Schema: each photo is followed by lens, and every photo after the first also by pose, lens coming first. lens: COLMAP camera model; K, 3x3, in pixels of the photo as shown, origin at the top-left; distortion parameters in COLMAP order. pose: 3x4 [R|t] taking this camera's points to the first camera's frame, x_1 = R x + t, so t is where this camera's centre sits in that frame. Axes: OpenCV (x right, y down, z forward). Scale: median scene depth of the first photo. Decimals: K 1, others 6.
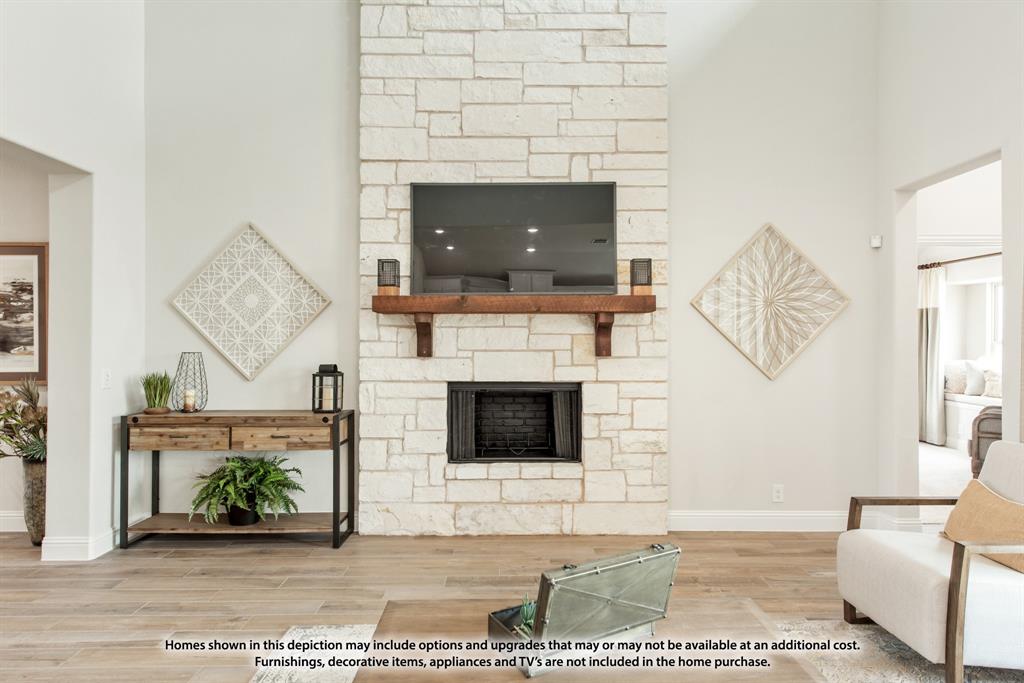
lens RADIAL K [[588.3, 0, 520.5], [0, 588.3, 336.3], [0, 0, 1]] dist [0.022216, -0.000301]
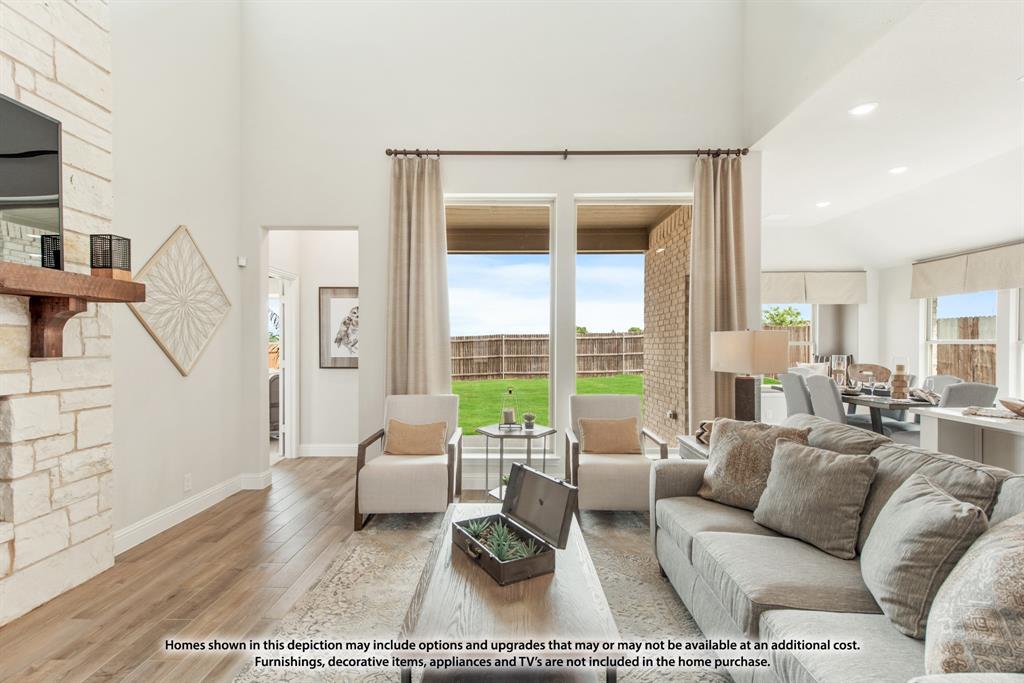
lens RADIAL K [[489.3, 0, 508.4], [0, 489.3, 346.8], [0, 0, 1]] dist [0.005494, -0.000705]
pose [[0.021490, -0.003796, 0.999762, -0.441980], [-0.008362, 0.999957, 0.003977, 0.013741], [-0.999734, -0.008445, 0.021458, 0.416936]]
